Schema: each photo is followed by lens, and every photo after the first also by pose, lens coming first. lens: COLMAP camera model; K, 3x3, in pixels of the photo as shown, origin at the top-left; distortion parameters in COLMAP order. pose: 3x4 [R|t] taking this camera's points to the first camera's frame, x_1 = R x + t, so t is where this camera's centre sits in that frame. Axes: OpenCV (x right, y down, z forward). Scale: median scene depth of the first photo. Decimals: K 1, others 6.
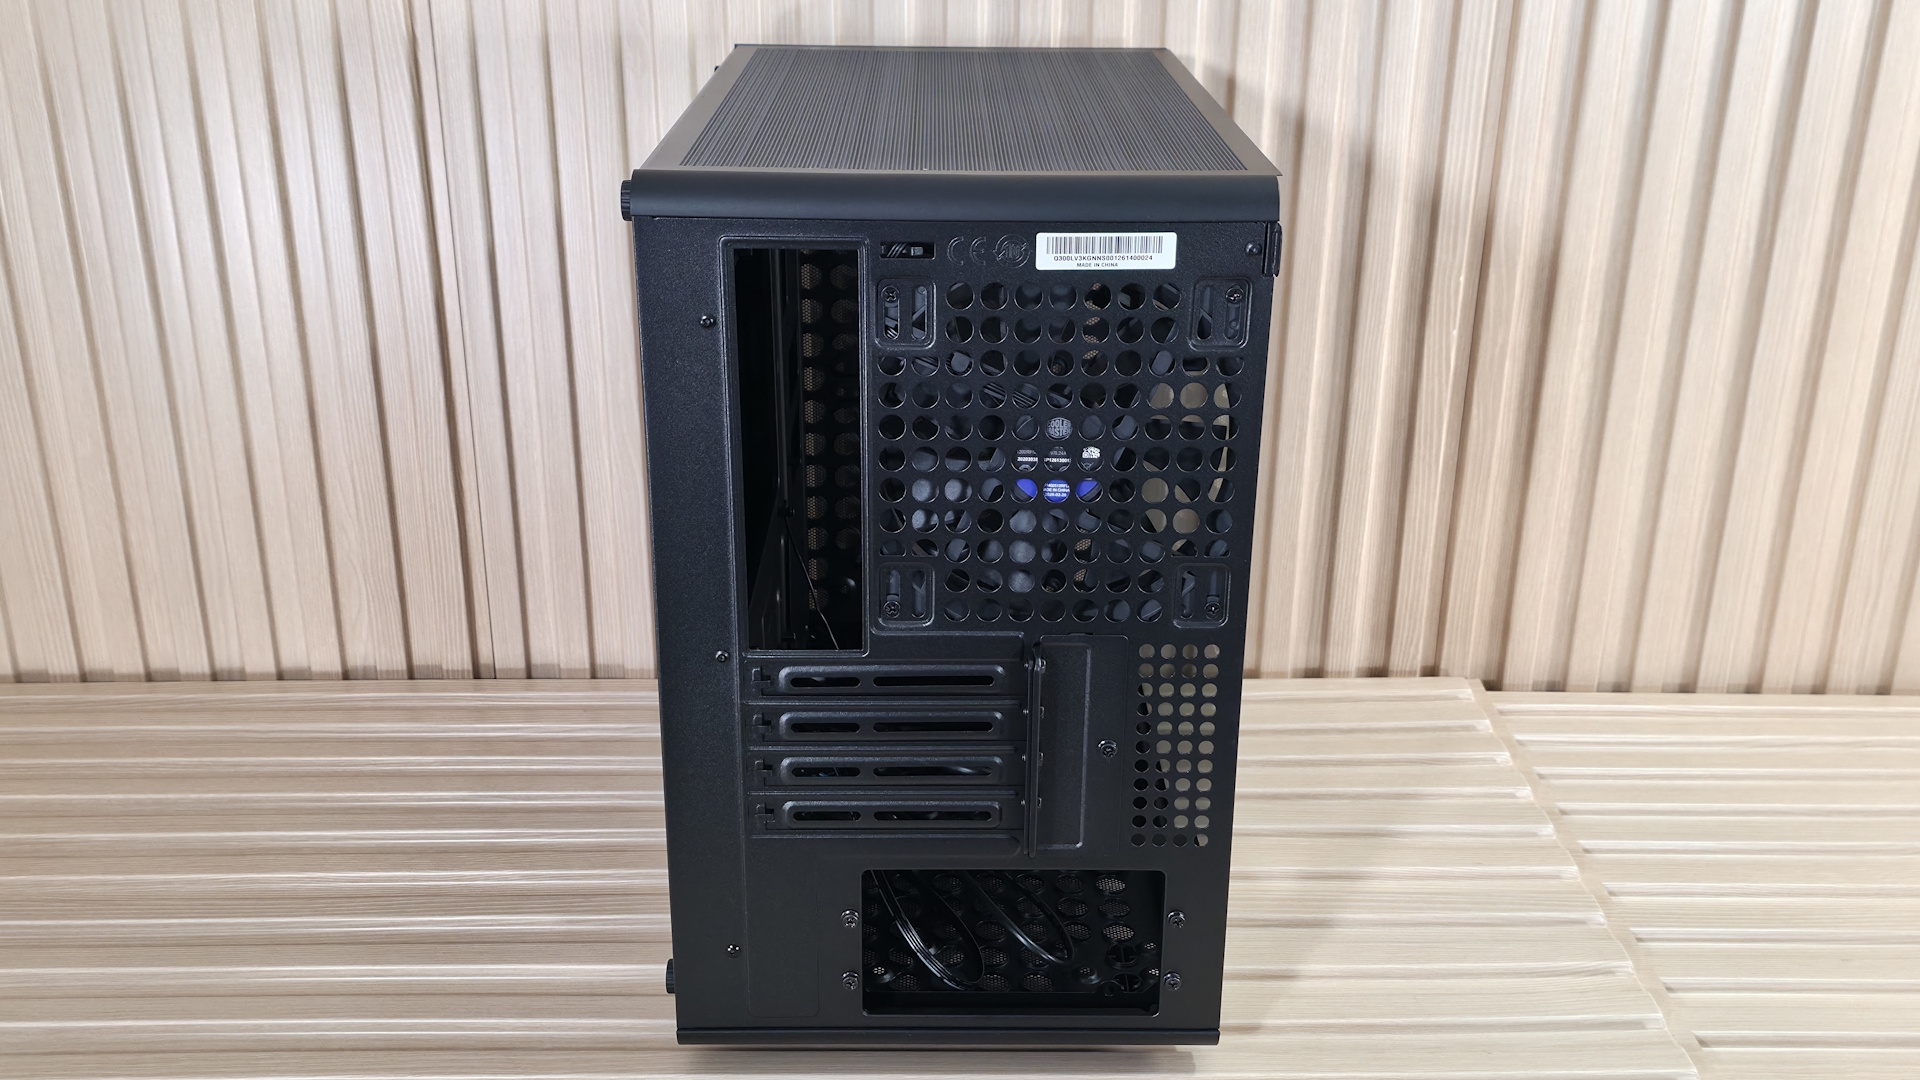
lens RADIAL K [[1784.5, 0, 908.9], [0, 1784.5, 528.8], [0, 0, 1]] dist [0.019330, 0.000000]
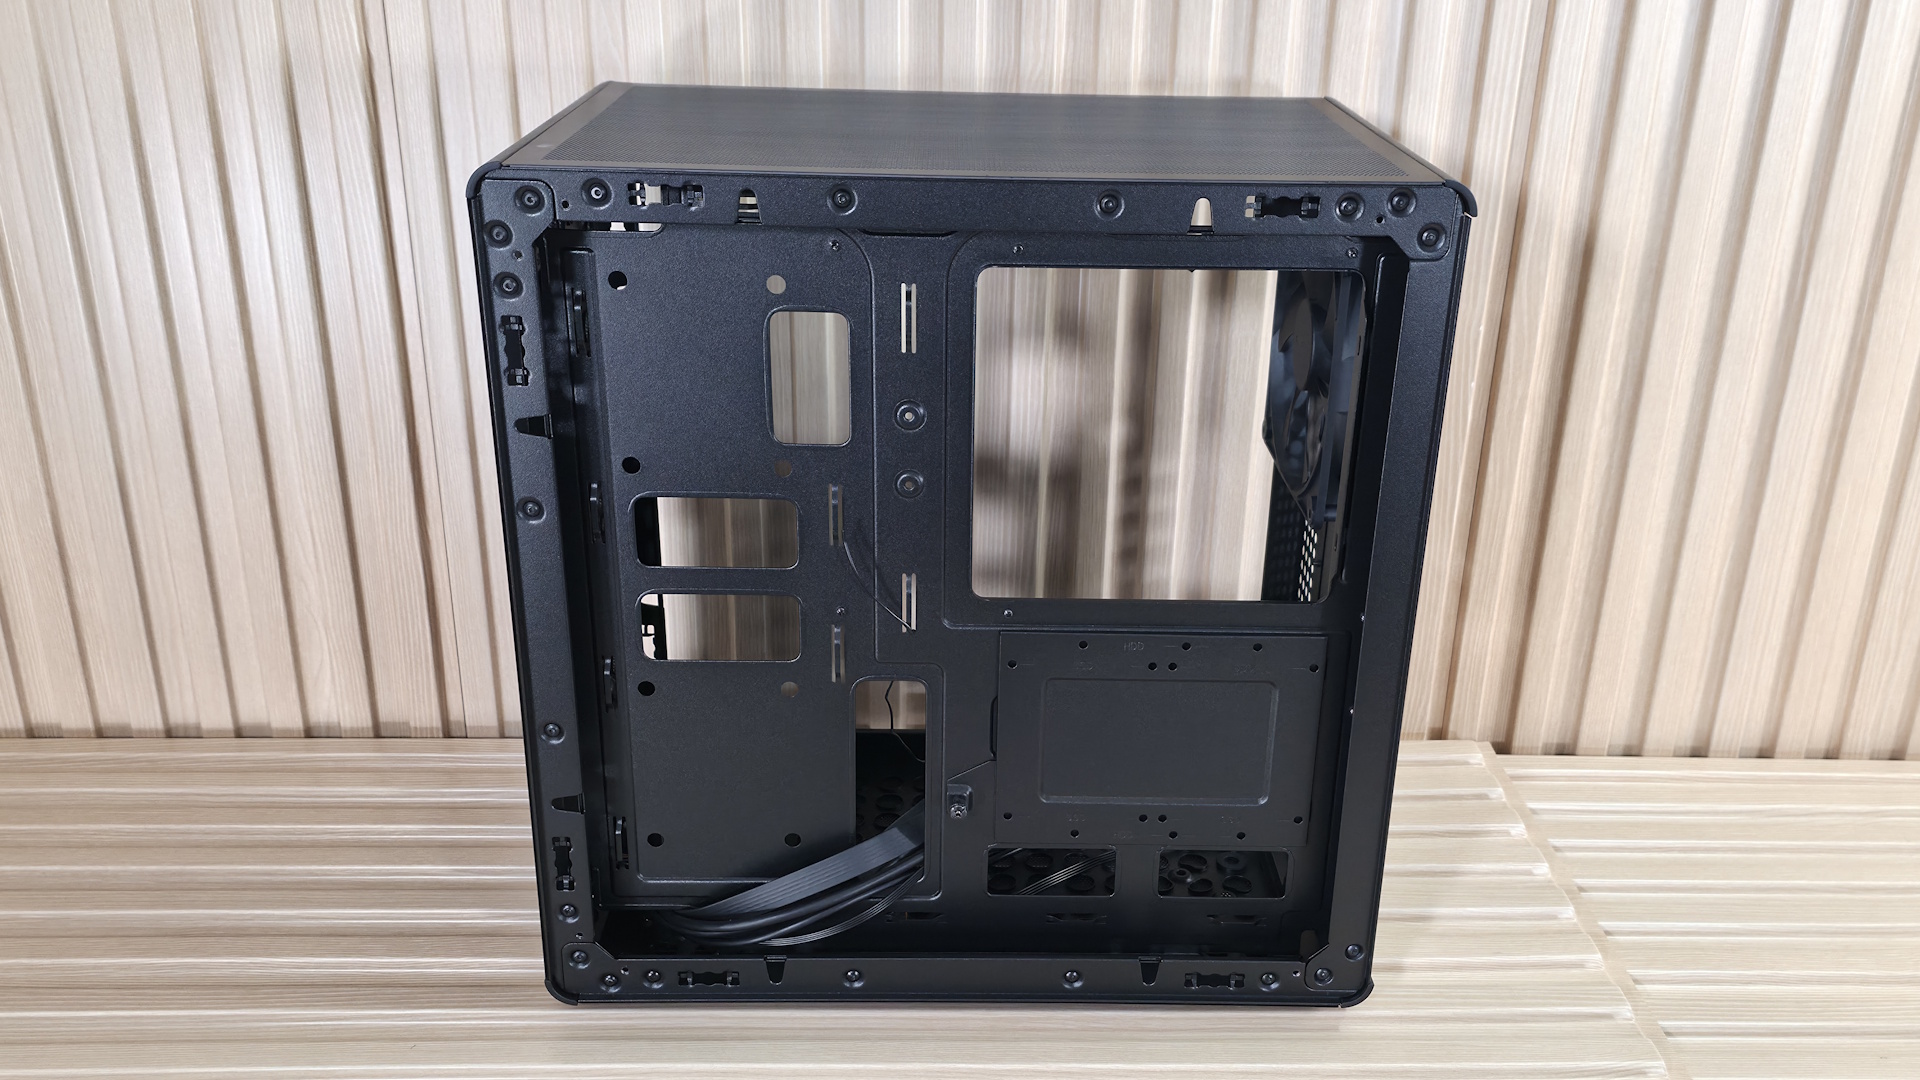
lens RADIAL K [[1541.3, 0, 948.3], [0, 1541.3, 553.4], [0, 0, 1]] dist [0.030174, -0.042882]
pose [[0.999757, 0.007351, 0.020765, 0.008661], [-0.007686, 0.999840, 0.016124, -0.030328], [-0.020643, -0.016279, 0.999654, 0.176061]]
